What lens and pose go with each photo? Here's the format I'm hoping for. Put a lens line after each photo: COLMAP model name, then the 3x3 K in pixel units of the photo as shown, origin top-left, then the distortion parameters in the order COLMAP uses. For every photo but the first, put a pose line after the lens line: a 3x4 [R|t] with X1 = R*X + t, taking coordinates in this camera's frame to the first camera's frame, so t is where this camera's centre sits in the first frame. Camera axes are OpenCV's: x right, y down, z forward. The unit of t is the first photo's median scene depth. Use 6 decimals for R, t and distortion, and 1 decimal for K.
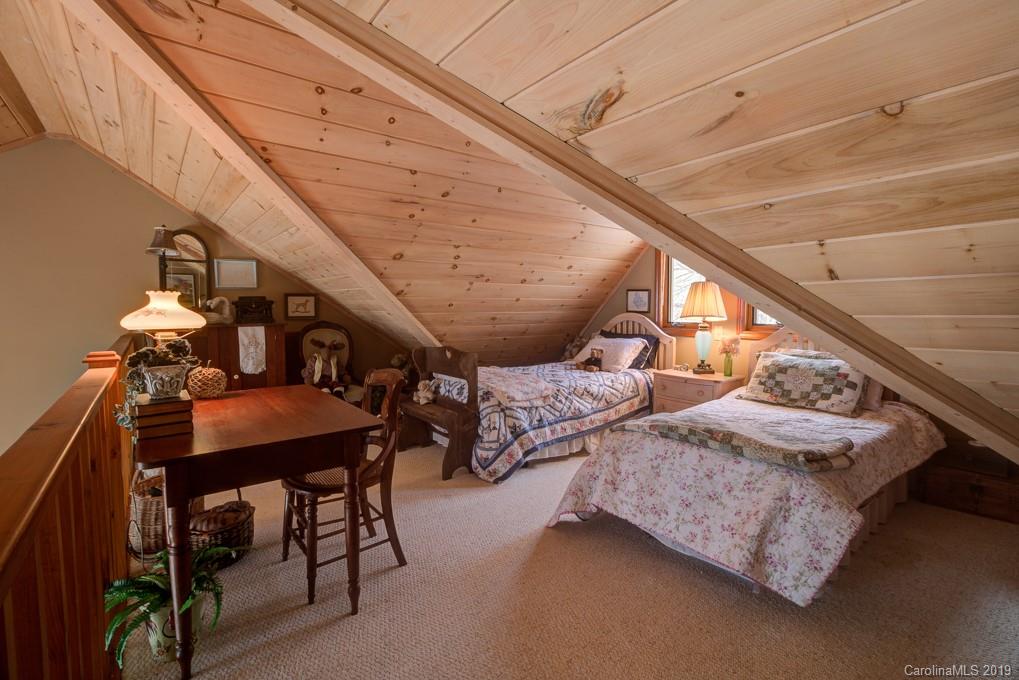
lens RADIAL K [[476.5, 0, 513.1], [0, 476.5, 335.6], [0, 0, 1]] dist [0.000123, -0.000046]
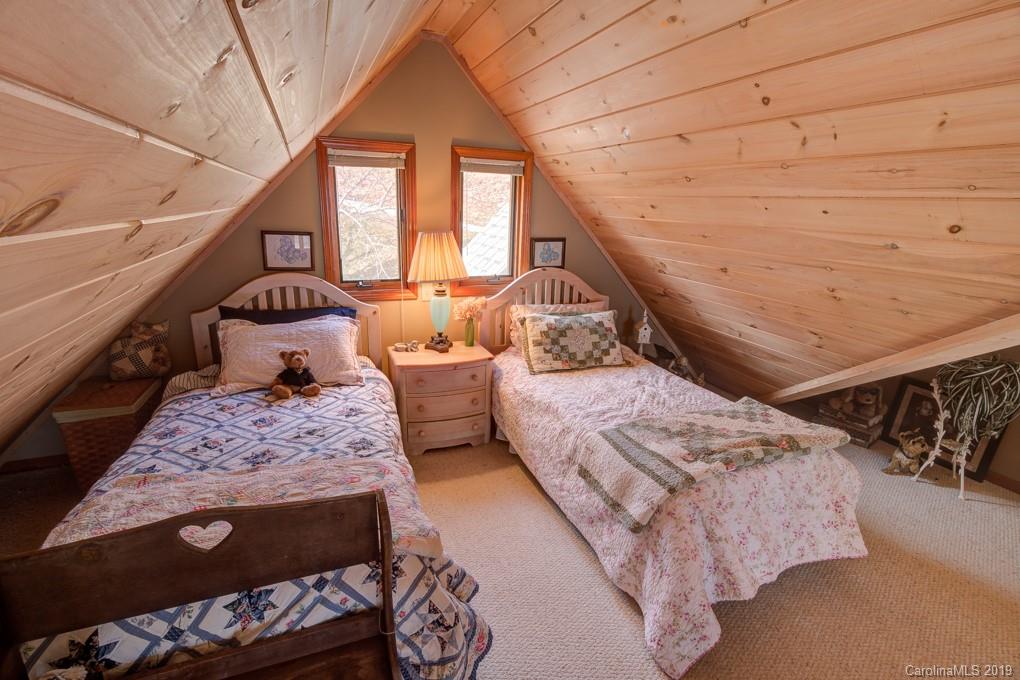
lens RADIAL K [[477.0, 0, 513.6], [0, 477.0, 335.6], [0, 0, 1]] dist [0.000123, -0.000046]
pose [[0.271990, -0.245629, 0.930424, -0.370372], [0.025018, 0.968353, 0.248328, -0.168306], [-0.961975, -0.044266, 0.269527, 0.832142]]
